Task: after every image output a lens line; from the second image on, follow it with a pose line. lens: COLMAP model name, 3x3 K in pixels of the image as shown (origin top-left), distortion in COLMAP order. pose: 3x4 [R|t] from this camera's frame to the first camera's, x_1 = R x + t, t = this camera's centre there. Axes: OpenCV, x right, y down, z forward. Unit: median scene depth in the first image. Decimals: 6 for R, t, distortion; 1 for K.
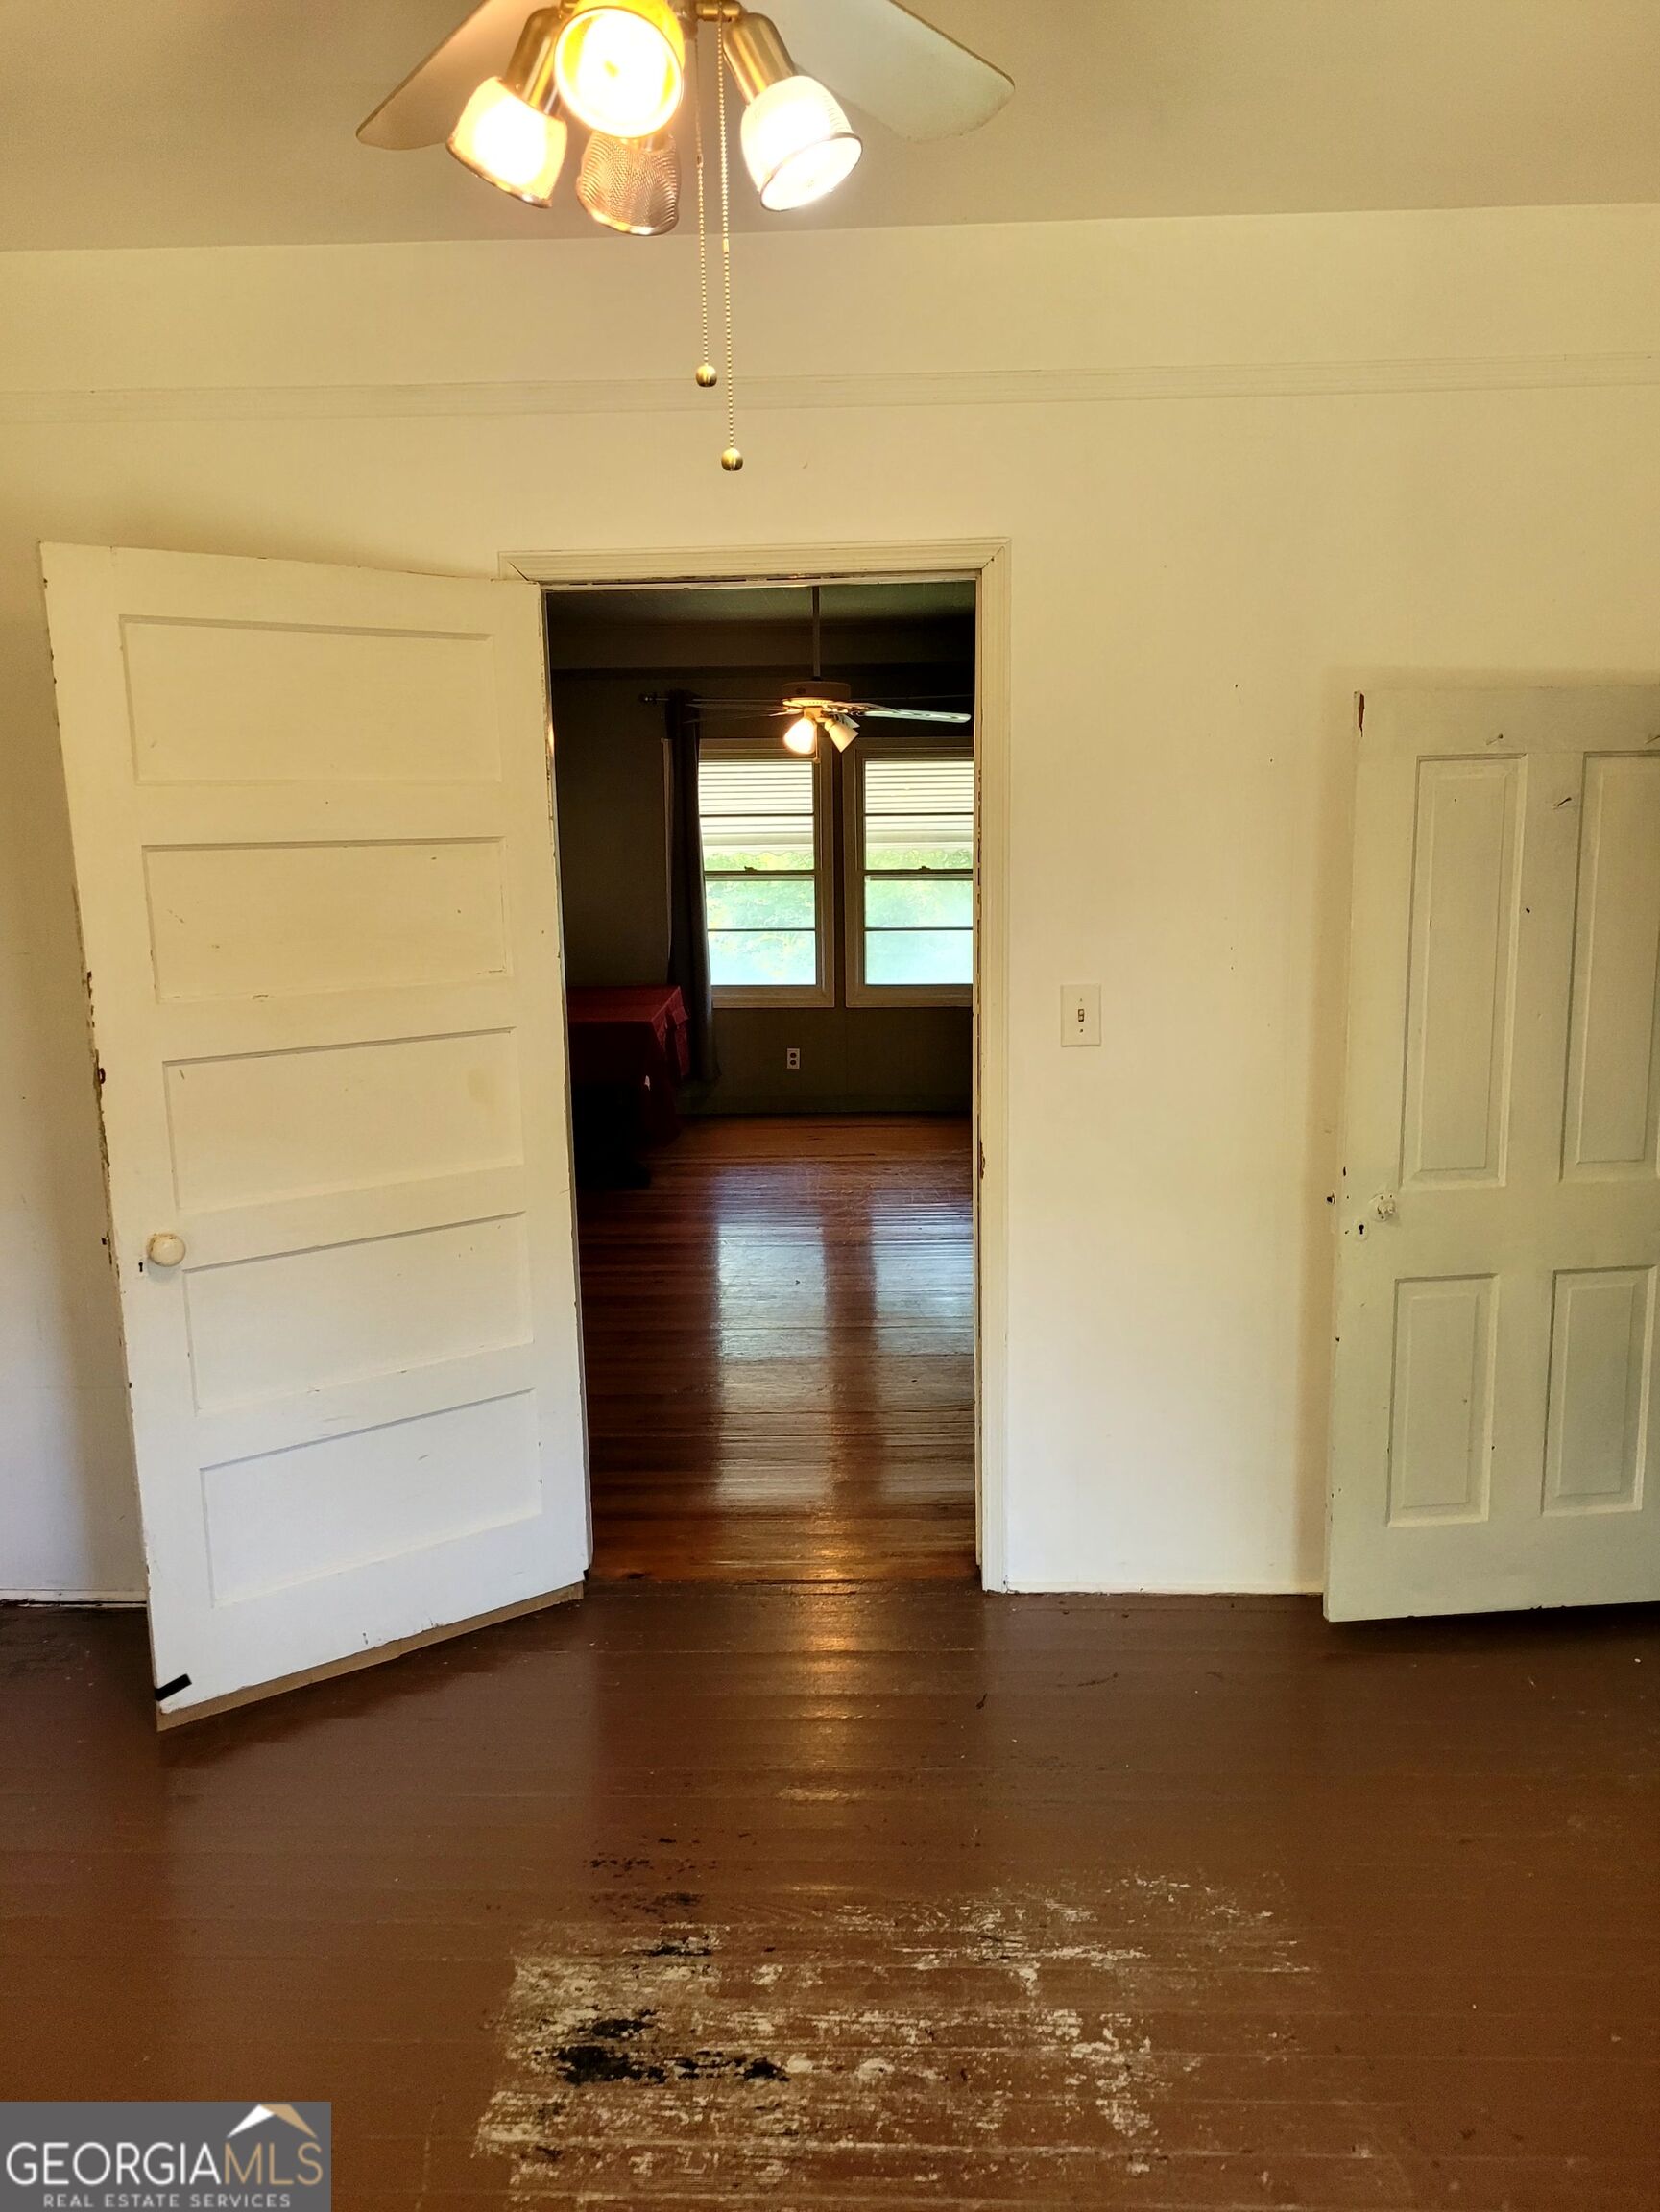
lens RADIAL K [[1663.1, 0, 847.7], [0, 1663.1, 1100.9], [0, 0, 1]] dist [0.058680, -0.054516]
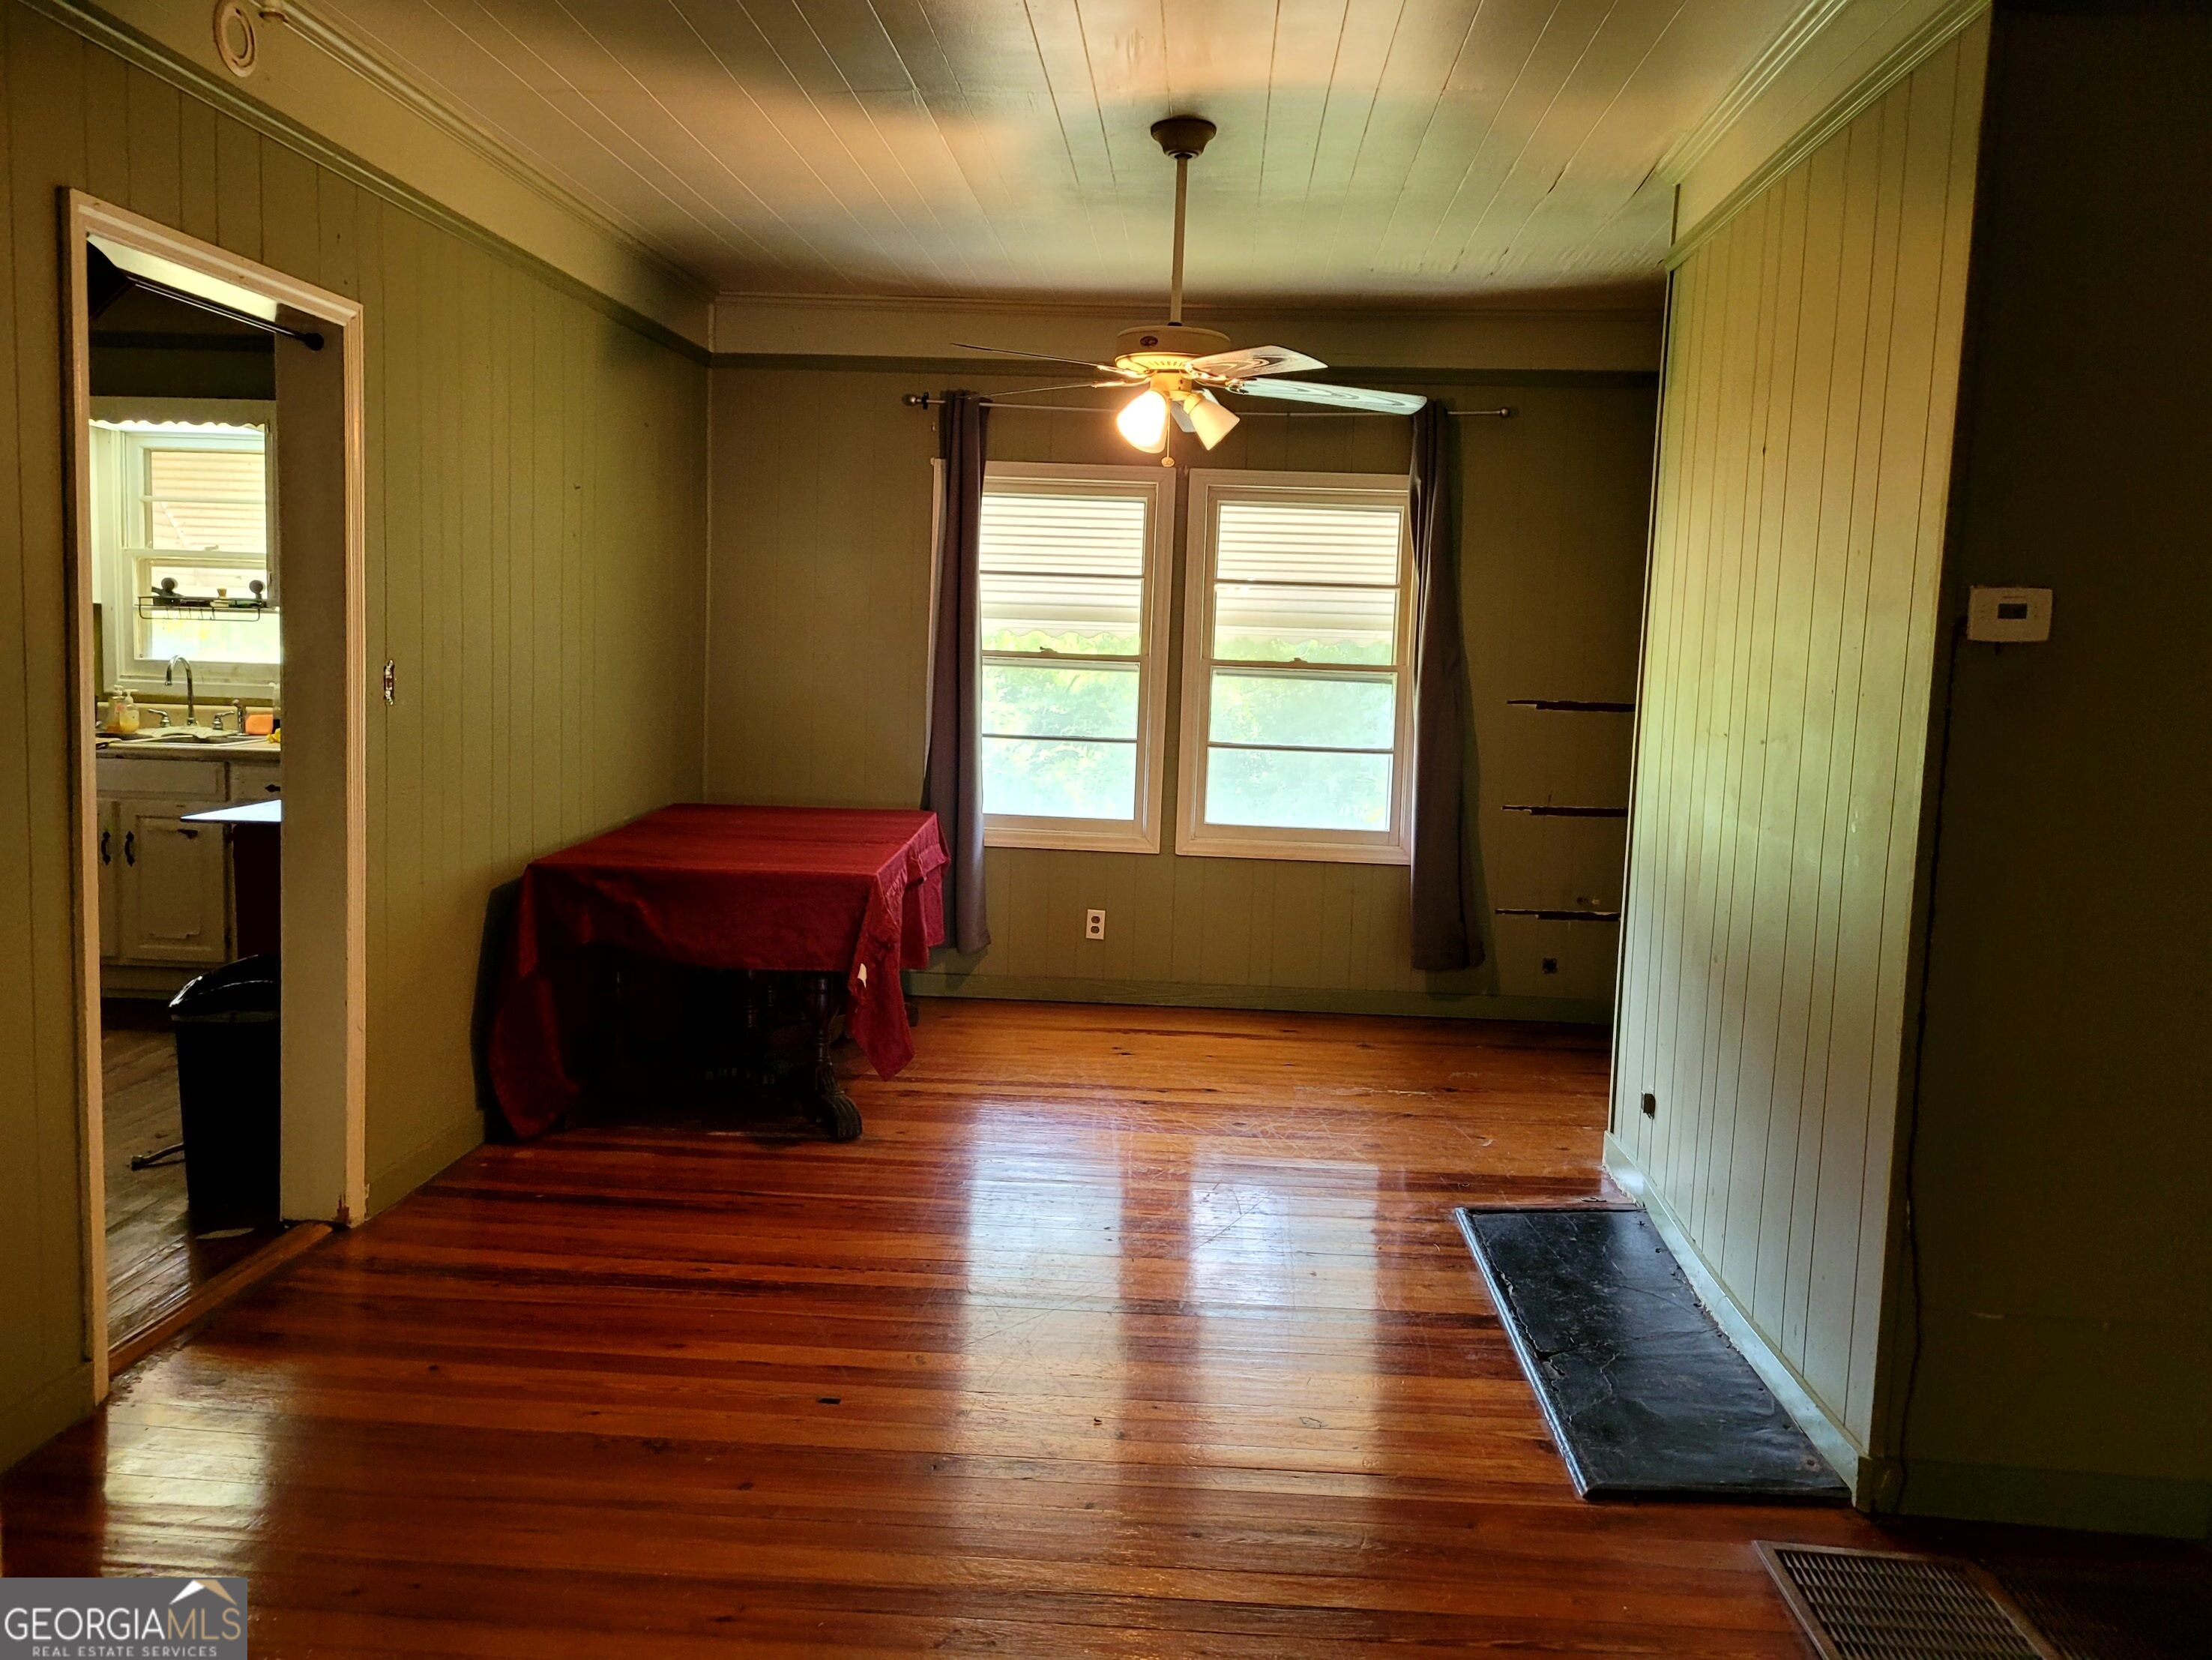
lens RADIAL K [[1663.3, 0, 1115.7], [0, 1663.3, 801.8], [0, 0, 1]] dist [0.058680, -0.054516]
pose [[0.998629, 0.050278, -0.014548, -0.017303], [-0.051141, 0.996459, -0.066745, -0.031515], [0.011141, 0.067398, 0.997664, 0.314522]]
